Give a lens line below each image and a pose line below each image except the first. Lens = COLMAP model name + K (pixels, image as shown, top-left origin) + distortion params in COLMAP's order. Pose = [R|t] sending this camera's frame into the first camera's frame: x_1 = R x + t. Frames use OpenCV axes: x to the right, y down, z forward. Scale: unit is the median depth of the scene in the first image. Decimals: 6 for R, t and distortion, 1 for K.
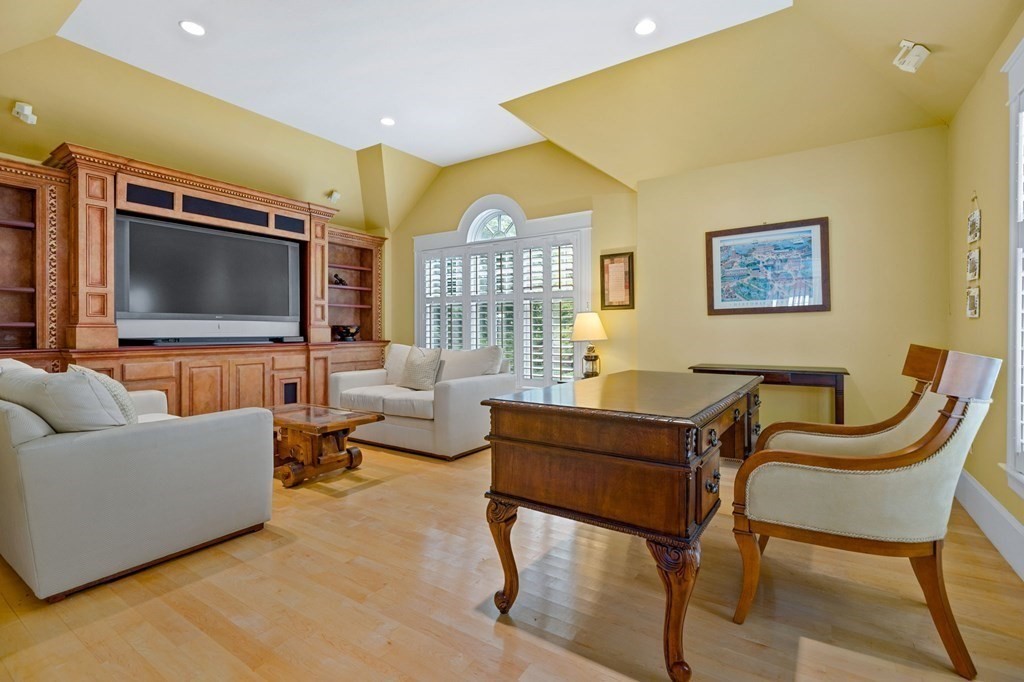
lens RADIAL K [[467.0, 0, 513.5], [0, 467.0, 333.5], [0, 0, 1]] dist [-0.001873, 0.000315]
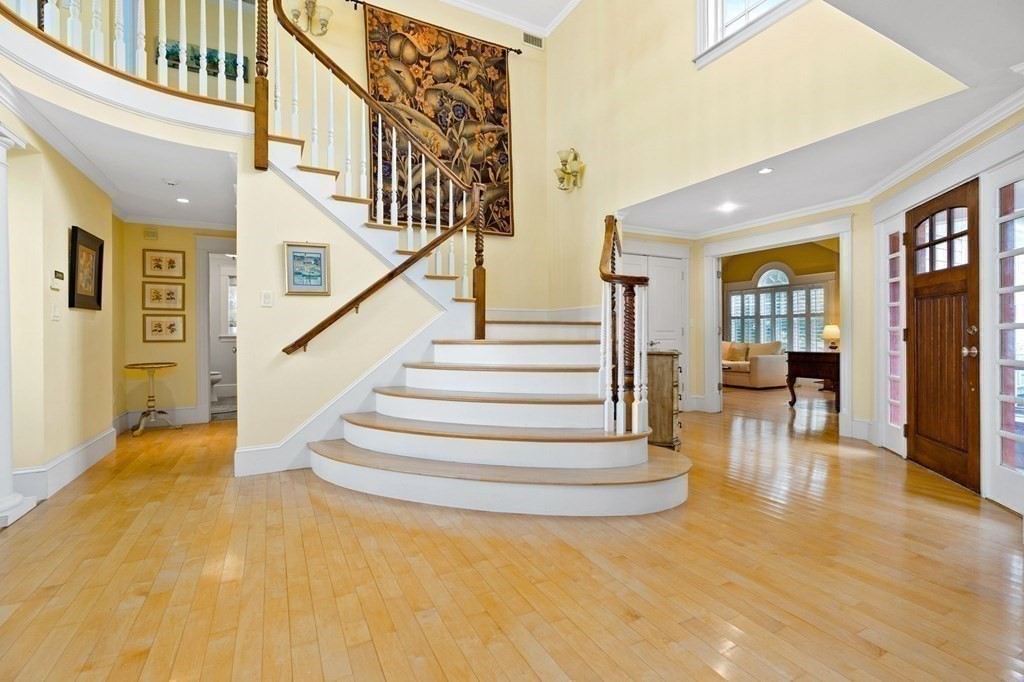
lens RADIAL K [[467.0, 0, 511.5], [0, 467.0, 336.7], [0, 0, 1]] dist [-0.001873, 0.000315]
pose [[0.876680, 0.008064, -0.481007, -0.069465], [-0.006367, 0.999966, 0.005161, 0.004819], [0.481032, -0.001462, 0.876702, -1.221191]]
